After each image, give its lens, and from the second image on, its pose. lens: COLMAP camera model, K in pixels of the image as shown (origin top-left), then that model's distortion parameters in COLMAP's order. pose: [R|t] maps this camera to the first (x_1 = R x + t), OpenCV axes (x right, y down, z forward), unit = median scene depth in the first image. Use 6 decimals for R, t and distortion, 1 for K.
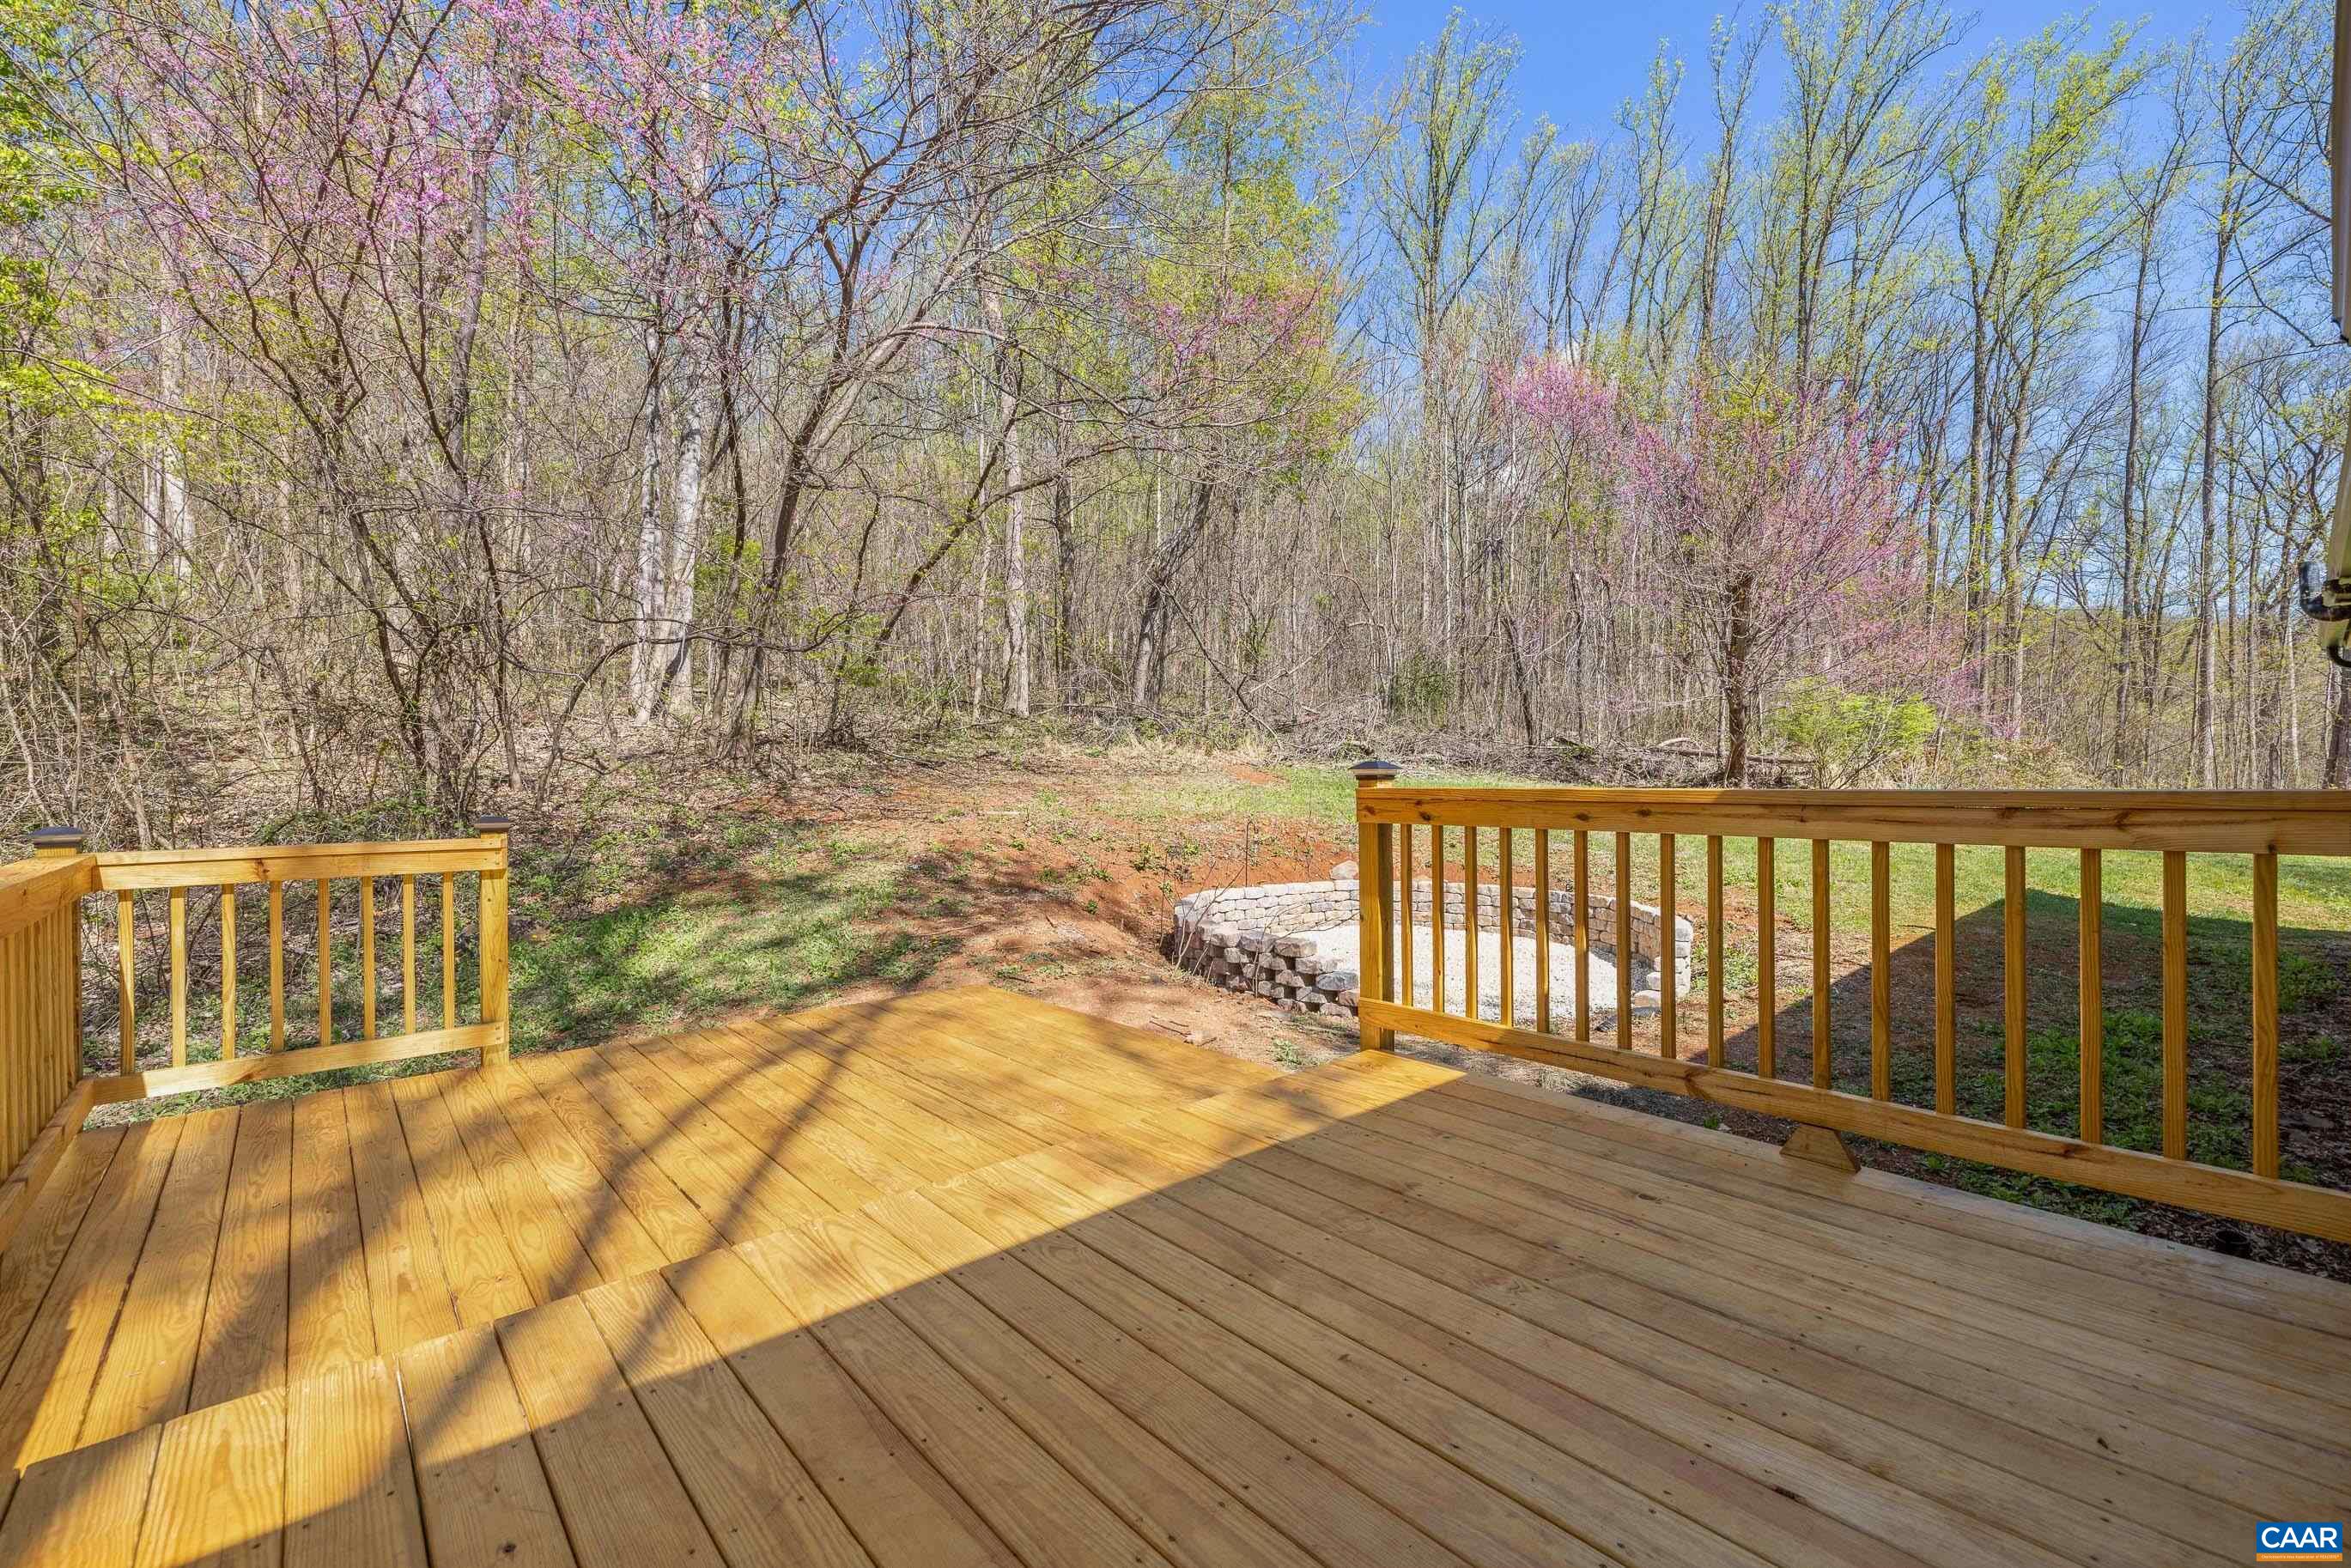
lens RADIAL K [[964.3, 0, 1162.3], [0, 964.3, 790.8], [0, 0, 1]] dist [0.000592, -0.000108]
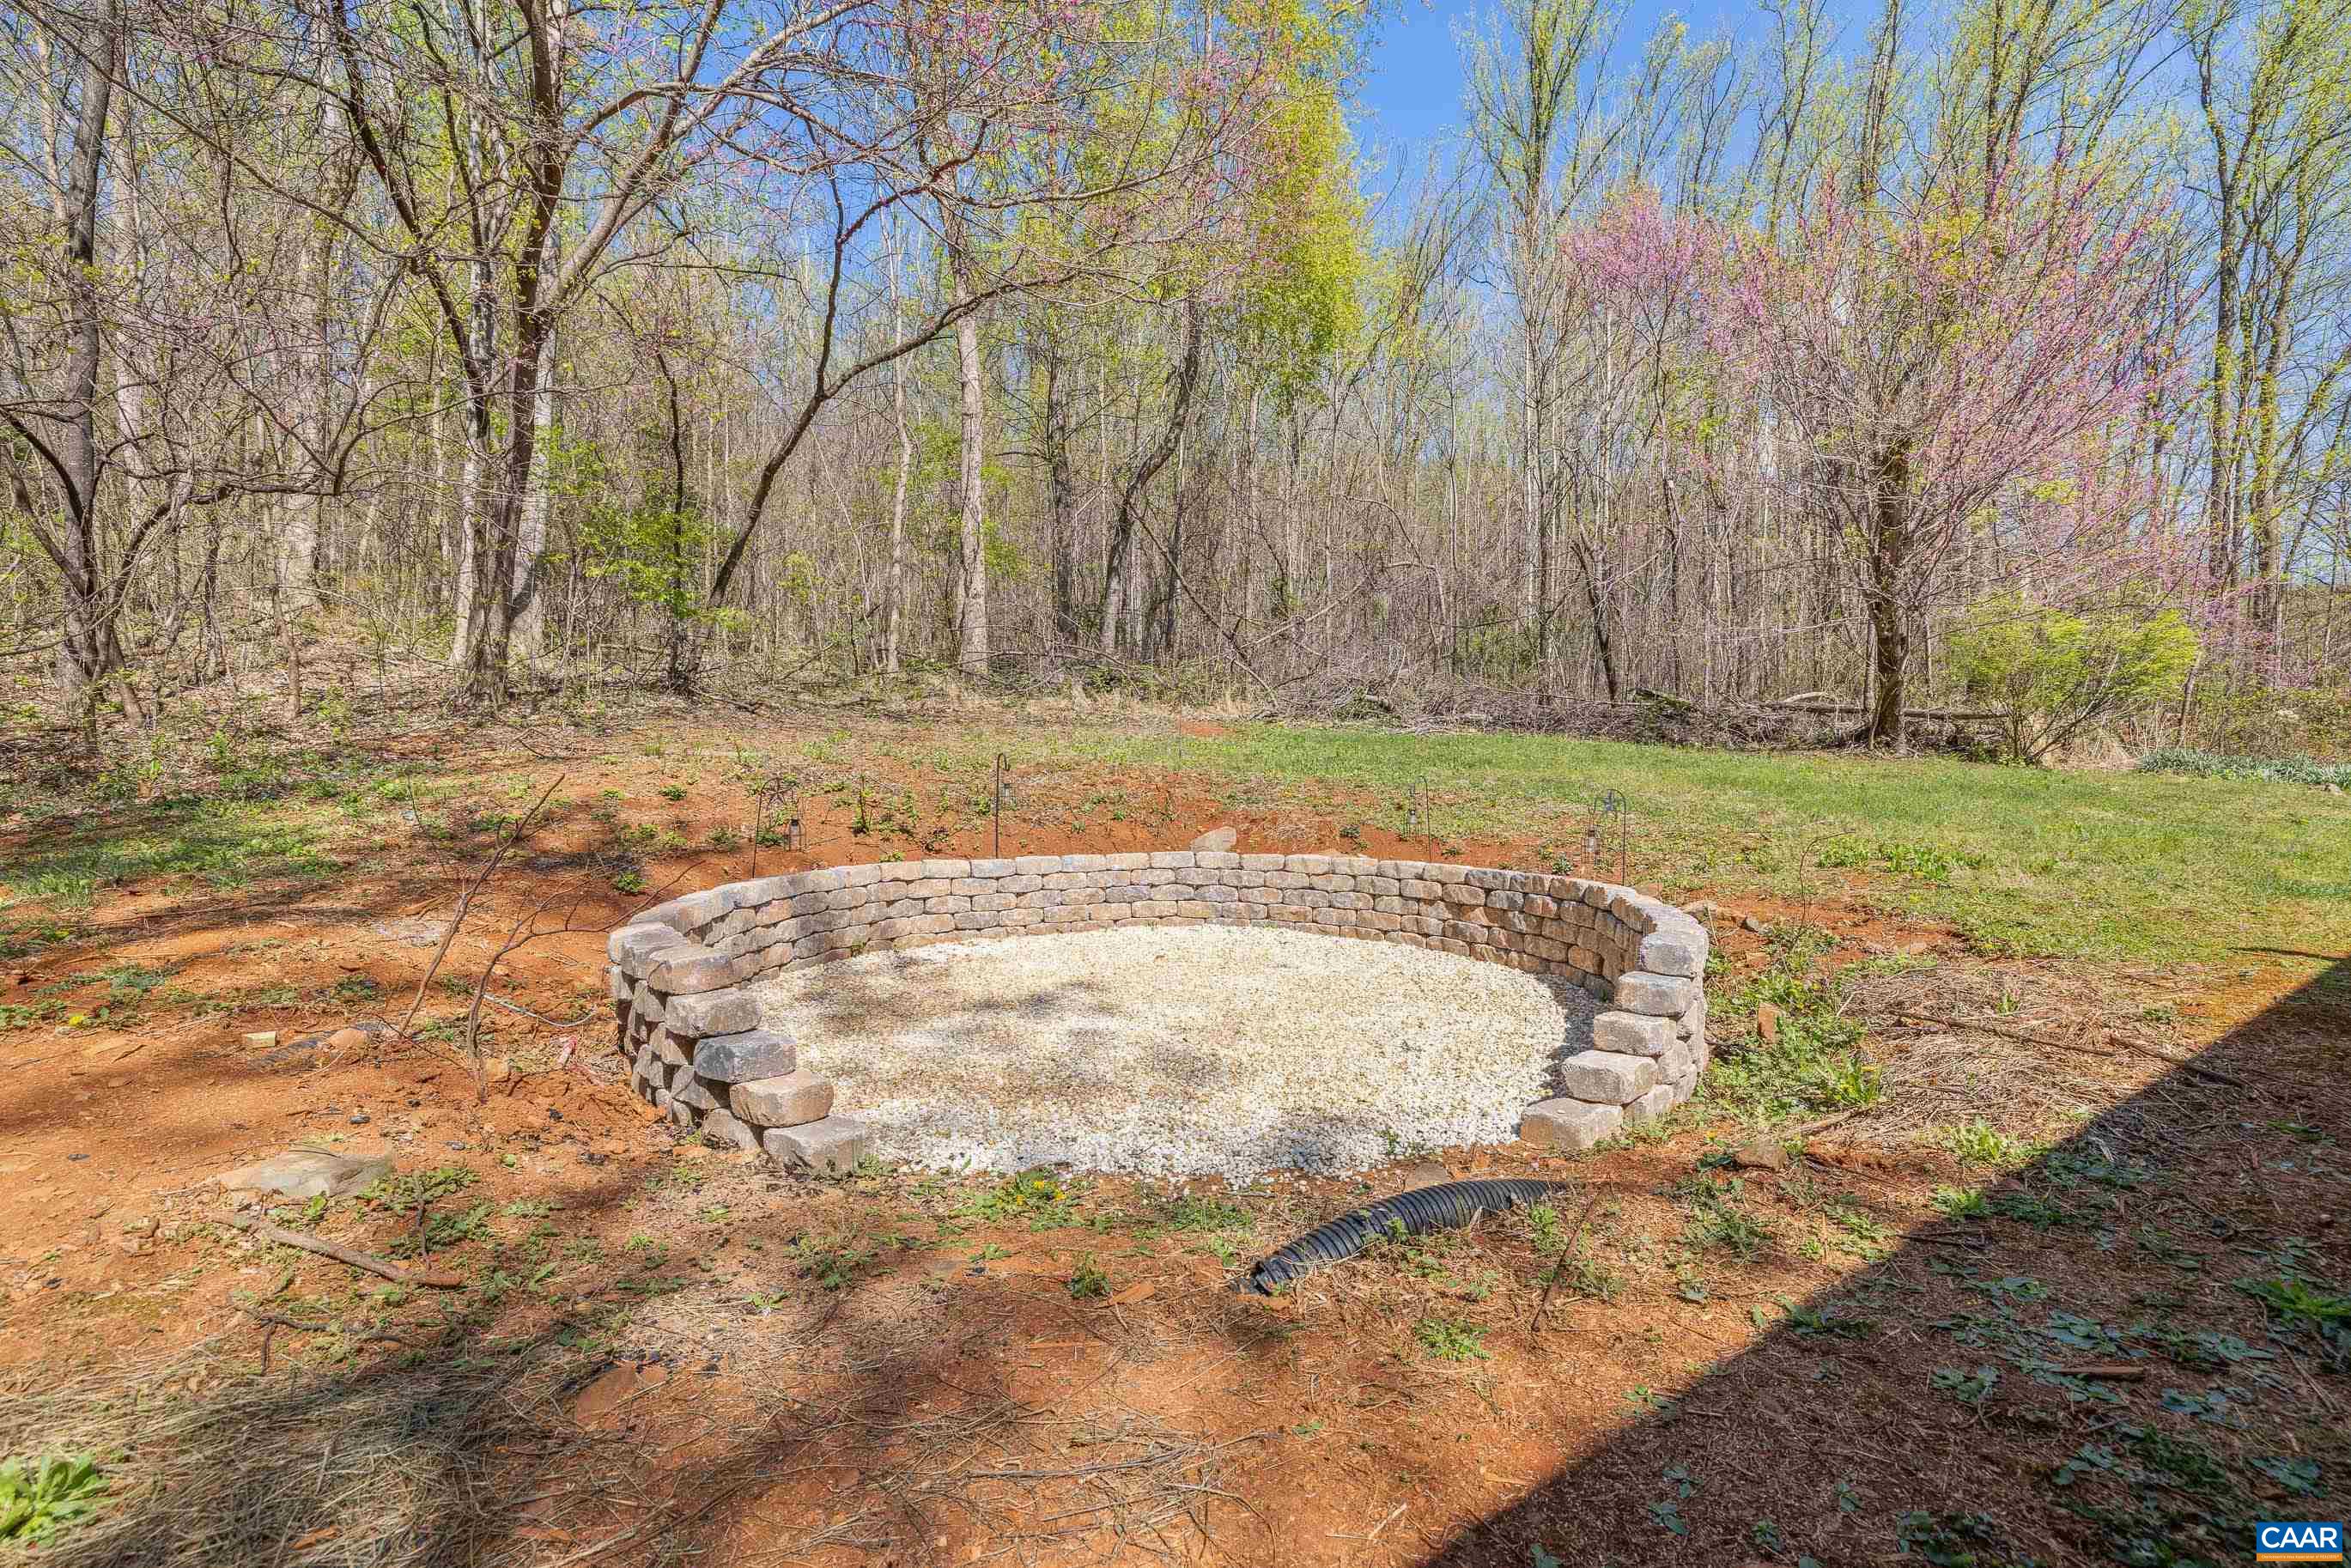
lens RADIAL K [[964.3, 0, 1162.3], [0, 964.3, 790.8], [0, 0, 1]] dist [0.000592, -0.000108]
pose [[0.992610, 0.003342, -0.121302, 0.098634], [-0.003212, 0.999994, 0.001267, 0.020273], [0.121305, -0.000868, 0.992615, 0.149022]]
